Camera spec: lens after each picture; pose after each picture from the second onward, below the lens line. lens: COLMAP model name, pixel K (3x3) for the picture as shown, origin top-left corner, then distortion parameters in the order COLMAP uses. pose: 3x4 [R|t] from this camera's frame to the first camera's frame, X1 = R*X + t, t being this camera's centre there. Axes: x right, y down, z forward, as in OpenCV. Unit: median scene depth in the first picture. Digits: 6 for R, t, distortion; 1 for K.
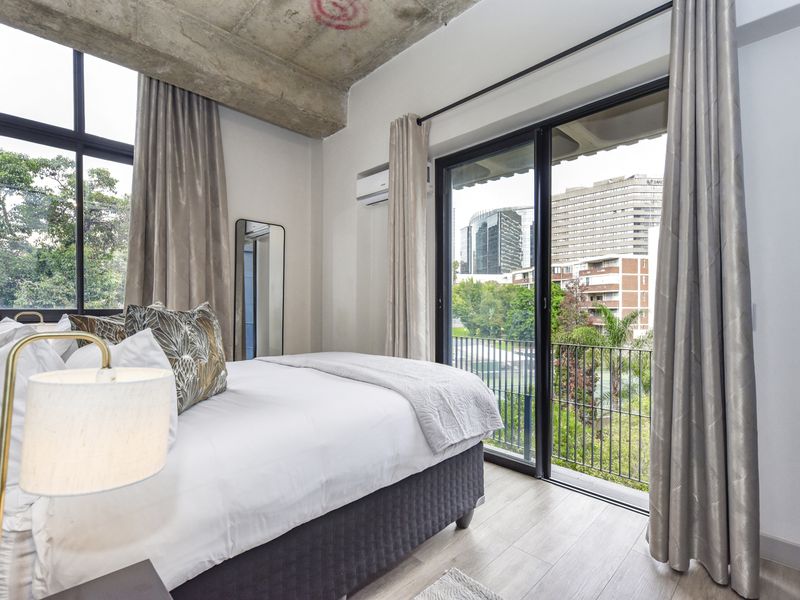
lens RADIAL K [[389.4, 0, 405.7], [0, 389.4, 302.2], [0, 0, 1]] dist [0.004314, 0.000614]
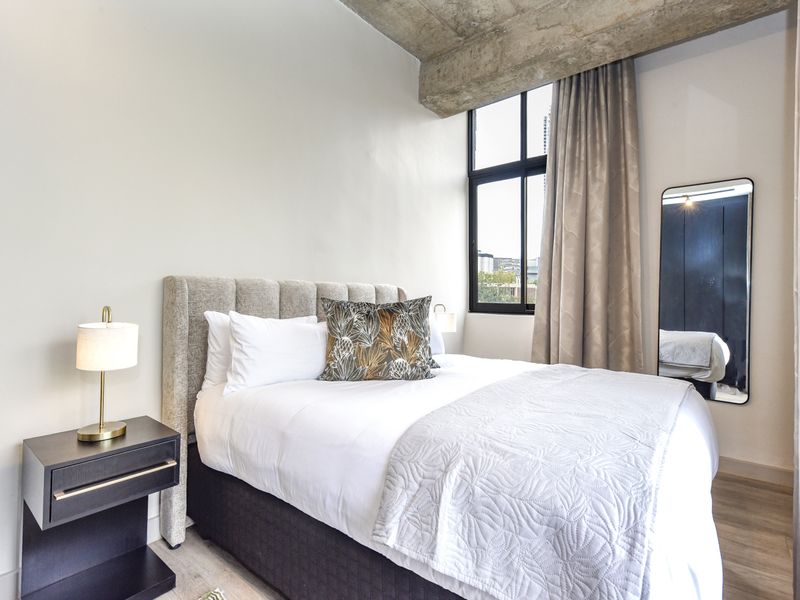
lens RADIAL K [[389.4, 0, 405.7], [0, 389.4, 302.2], [0, 0, 1]] dist [0.004314, 0.000614]
pose [[0.107531, 0.003675, -0.994195, 0.662946], [-0.000142, 0.999993, 0.003681, 0.014151], [0.994202, -0.000254, 0.107531, 0.947395]]
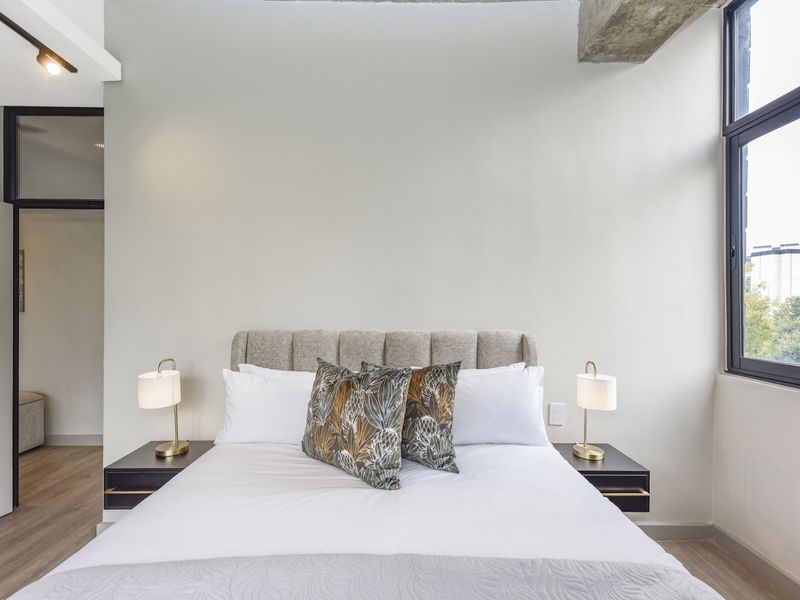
lens RADIAL K [[389.4, 0, 405.7], [0, 389.4, 302.2], [0, 0, 1]] dist [0.004314, 0.000614]
pose [[-0.703755, -0.014870, -0.710287, 0.045220], [-0.002215, 0.999822, -0.018738, -0.135103], [0.710439, -0.011613, -0.703663, 1.782795]]
